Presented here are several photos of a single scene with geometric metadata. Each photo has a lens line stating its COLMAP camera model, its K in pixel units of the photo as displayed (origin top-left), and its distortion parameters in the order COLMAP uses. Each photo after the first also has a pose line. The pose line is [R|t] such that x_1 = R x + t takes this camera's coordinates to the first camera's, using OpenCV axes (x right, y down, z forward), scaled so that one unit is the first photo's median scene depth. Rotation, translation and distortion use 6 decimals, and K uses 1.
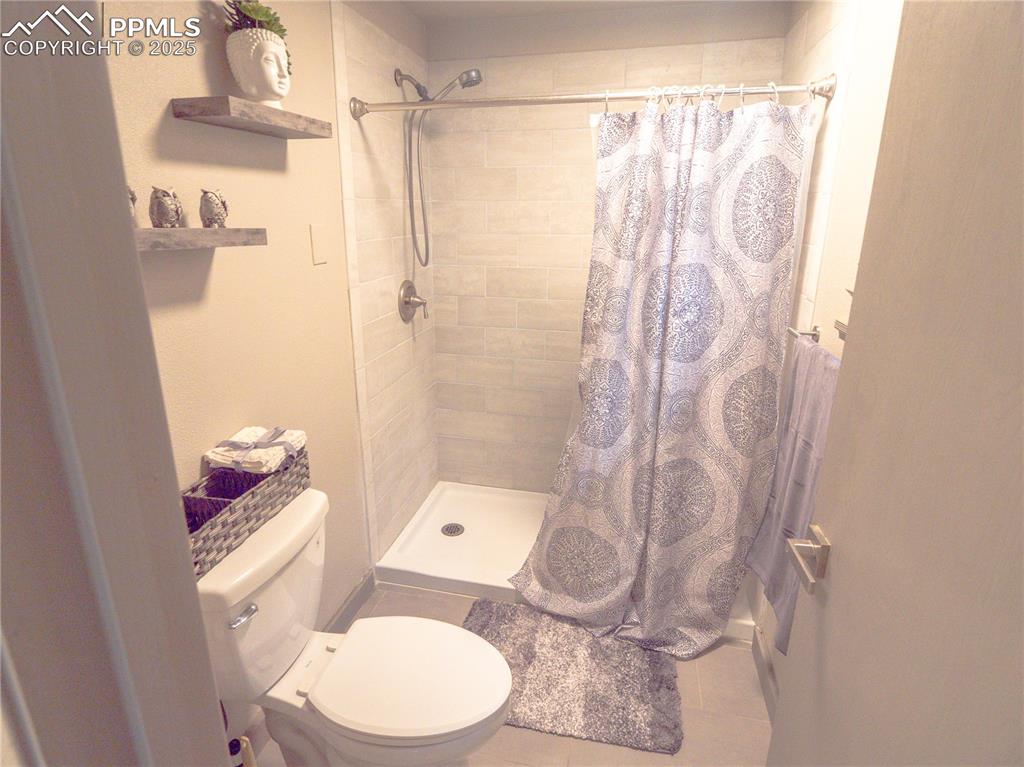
lens RADIAL K [[548.5, 0, 501.5], [0, 548.5, 377.6], [0, 0, 1]] dist [-0.004831, -0.009358]
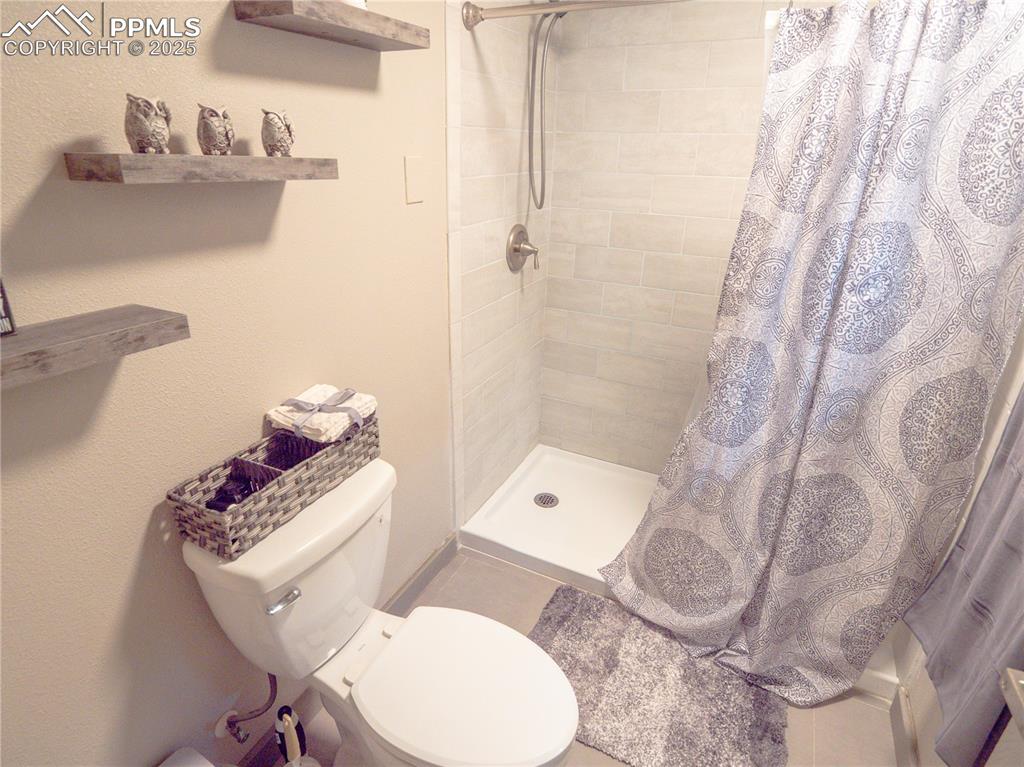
lens RADIAL K [[548.5, 0, 501.5], [0, 548.5, 377.6], [0, 0, 1]] dist [-0.004831, -0.009358]
pose [[0.971402, 0.103807, -0.213546, 0.020581], [-0.081322, 0.990428, 0.111532, -0.037834], [0.223079, -0.090977, 0.970546, 0.146697]]
